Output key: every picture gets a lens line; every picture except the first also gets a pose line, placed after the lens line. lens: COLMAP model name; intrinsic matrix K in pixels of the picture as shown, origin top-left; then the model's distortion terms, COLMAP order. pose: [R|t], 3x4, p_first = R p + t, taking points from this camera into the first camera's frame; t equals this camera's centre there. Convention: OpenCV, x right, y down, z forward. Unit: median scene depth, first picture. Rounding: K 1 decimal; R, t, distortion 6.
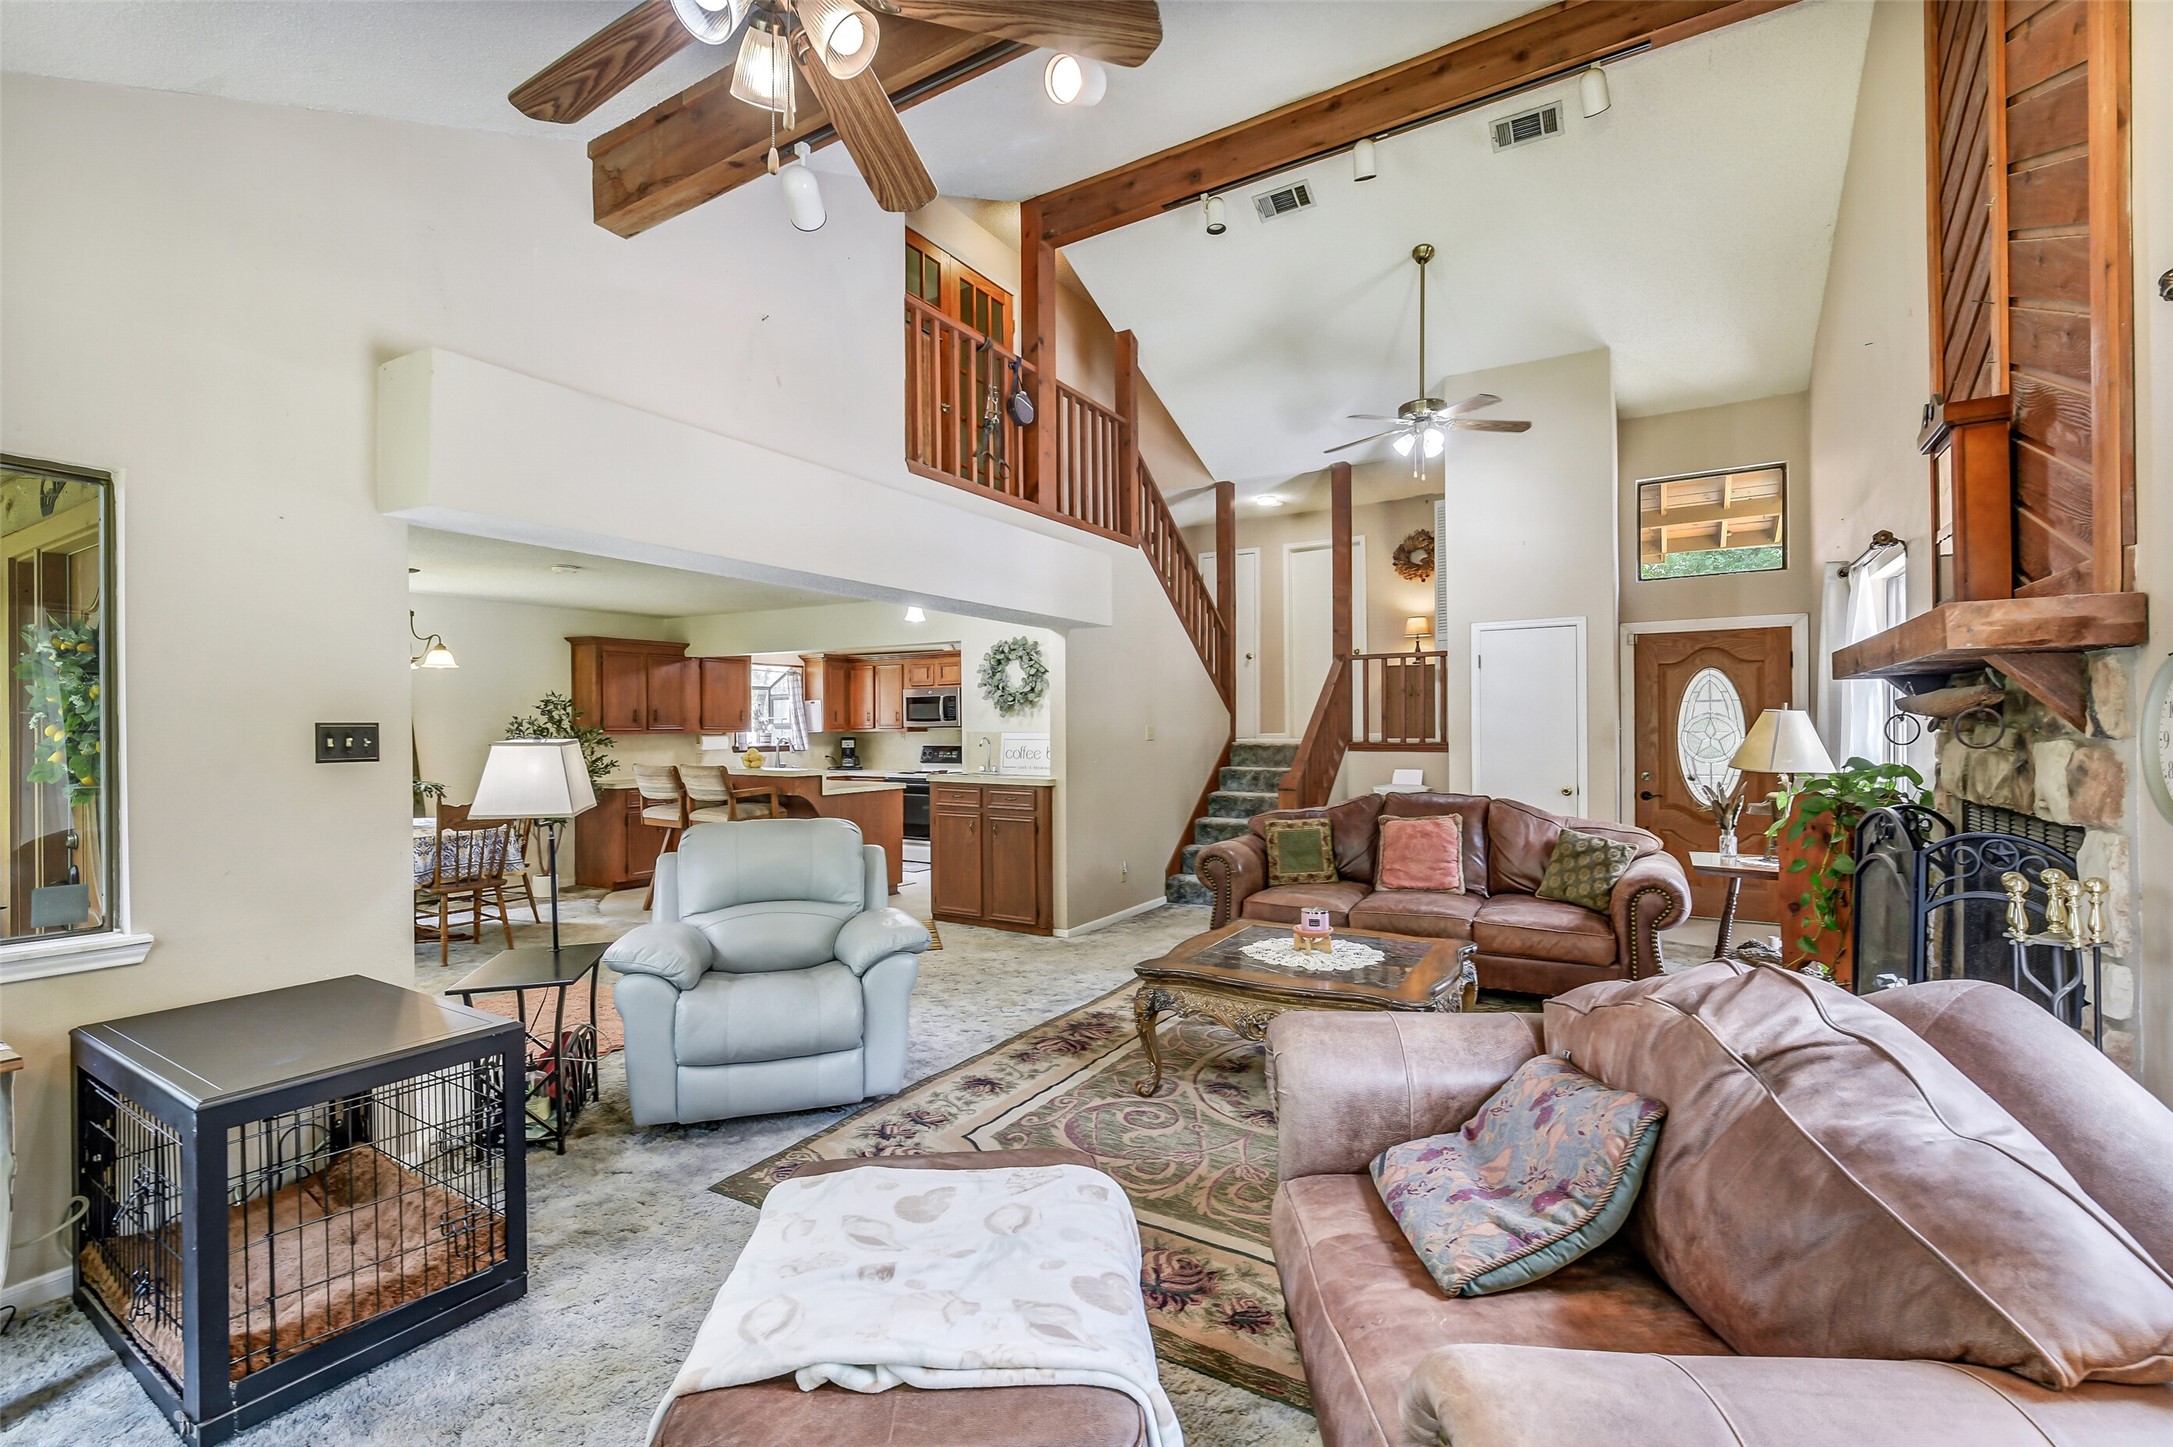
lens RADIAL K [[935.9, 0, 1091.8], [0, 935.9, 722.5], [0, 0, 1]] dist [0.000587, -0.000077]
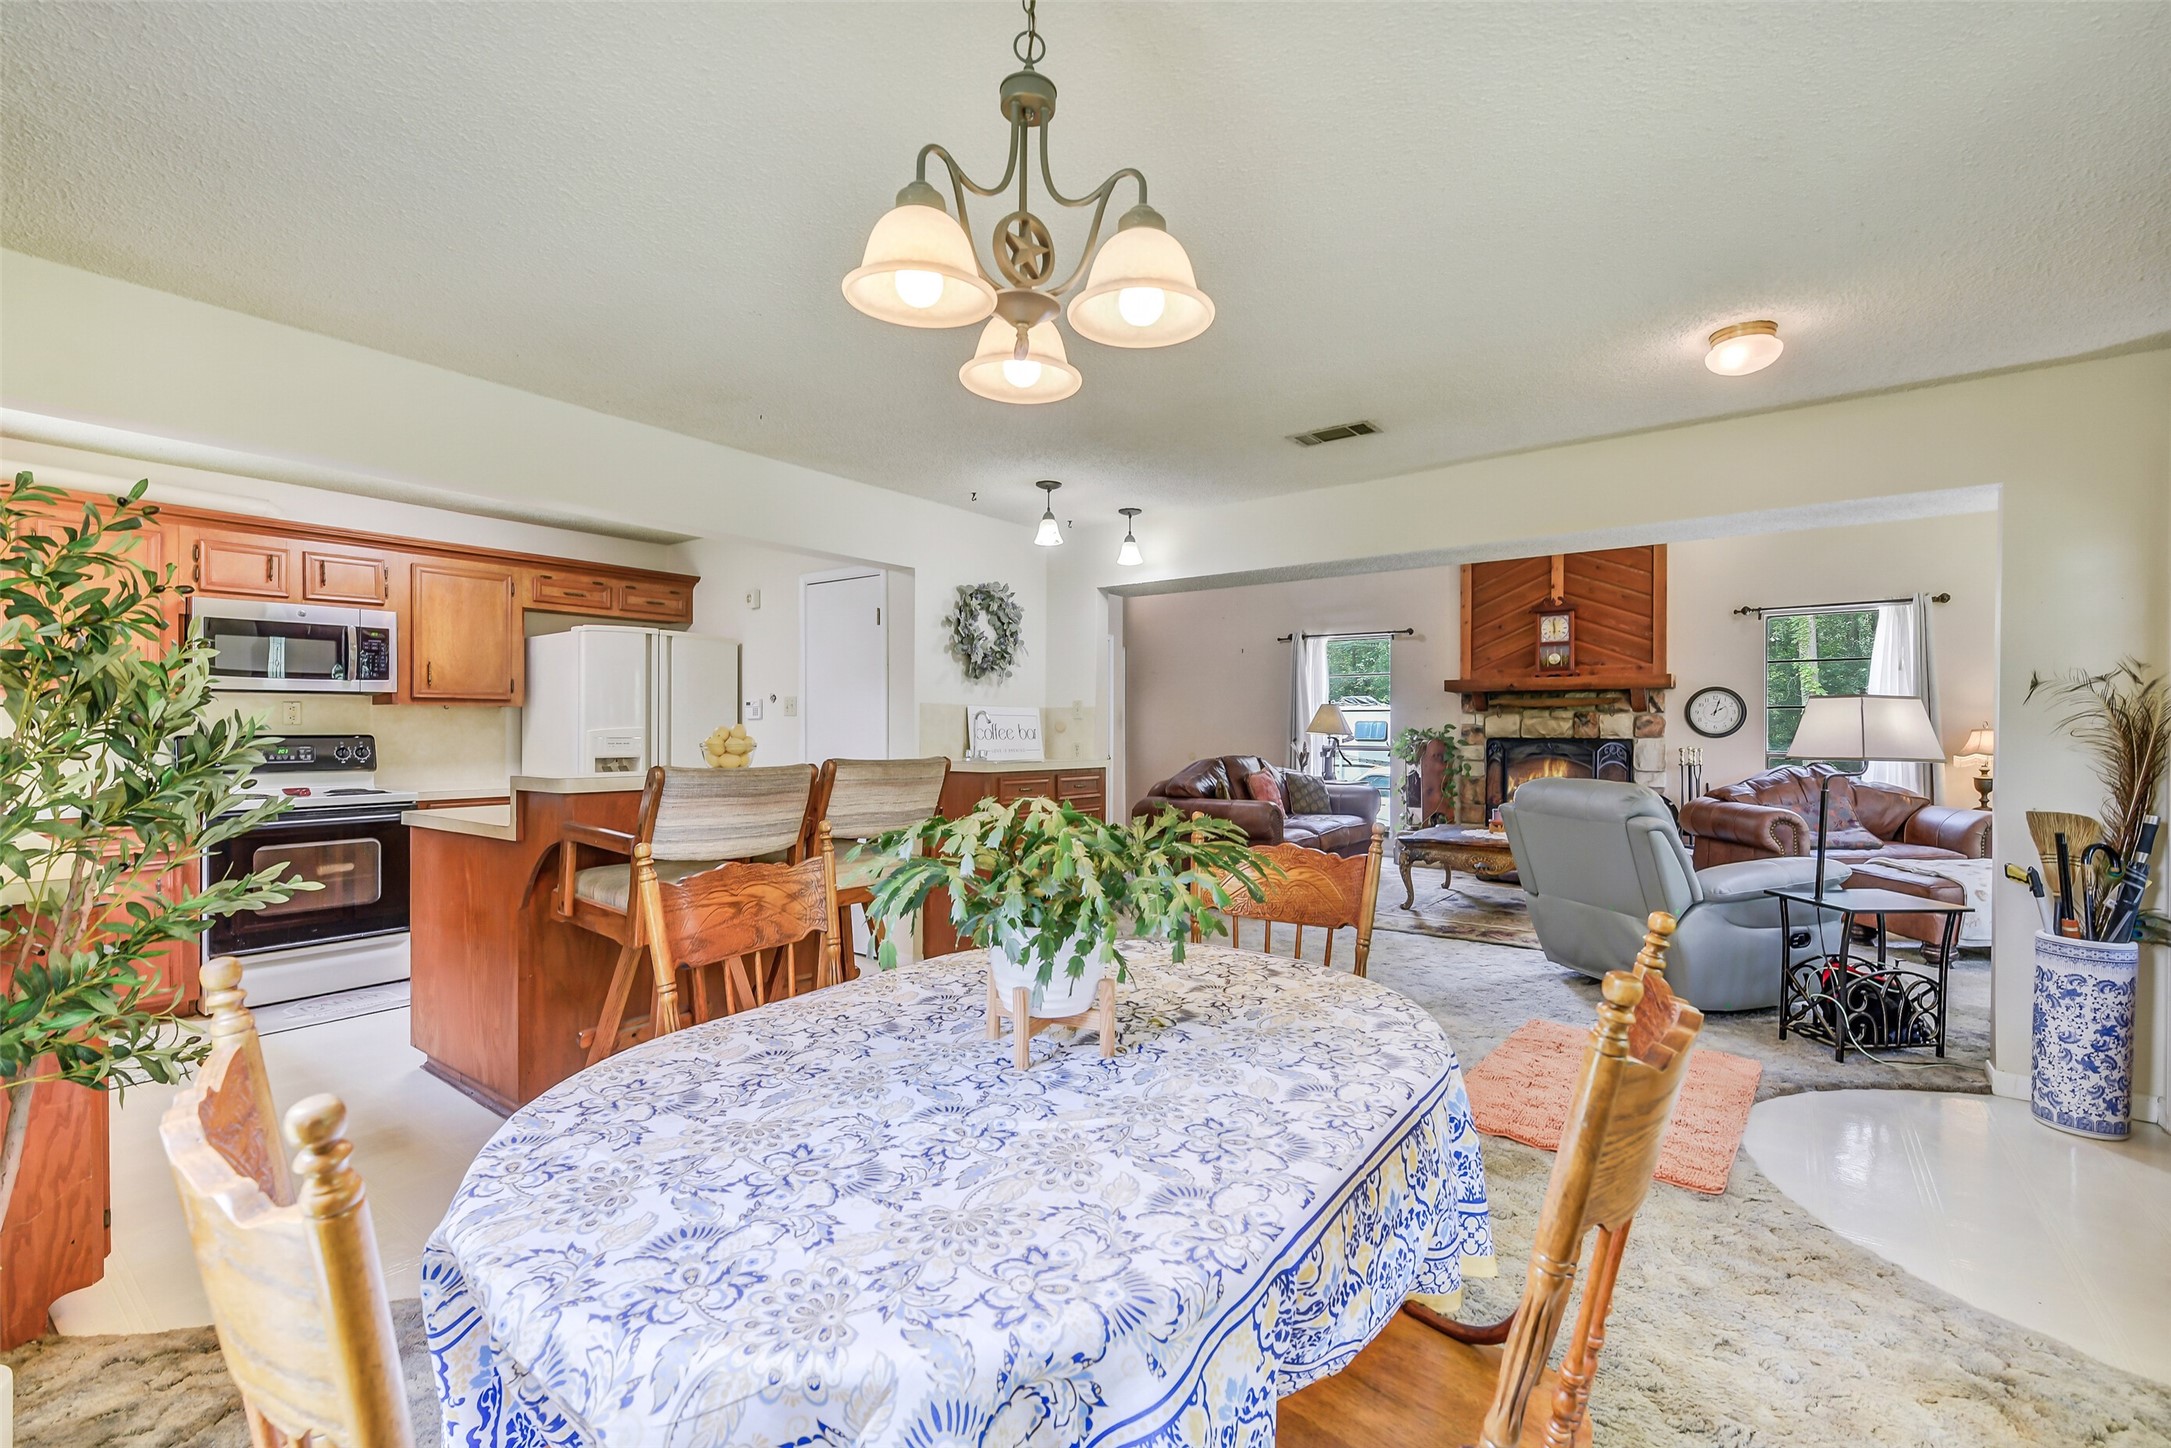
lens RADIAL K [[937.3, 0, 1082.7], [0, 937.3, 727.6], [0, 0, 1]] dist [0.000365, -0.000286]
pose [[0.103238, 0.005630, 0.994641, -0.651504], [-0.005902, 0.999970, -0.005048, 0.025019], [-0.994639, -0.005349, 0.103268, 0.658087]]
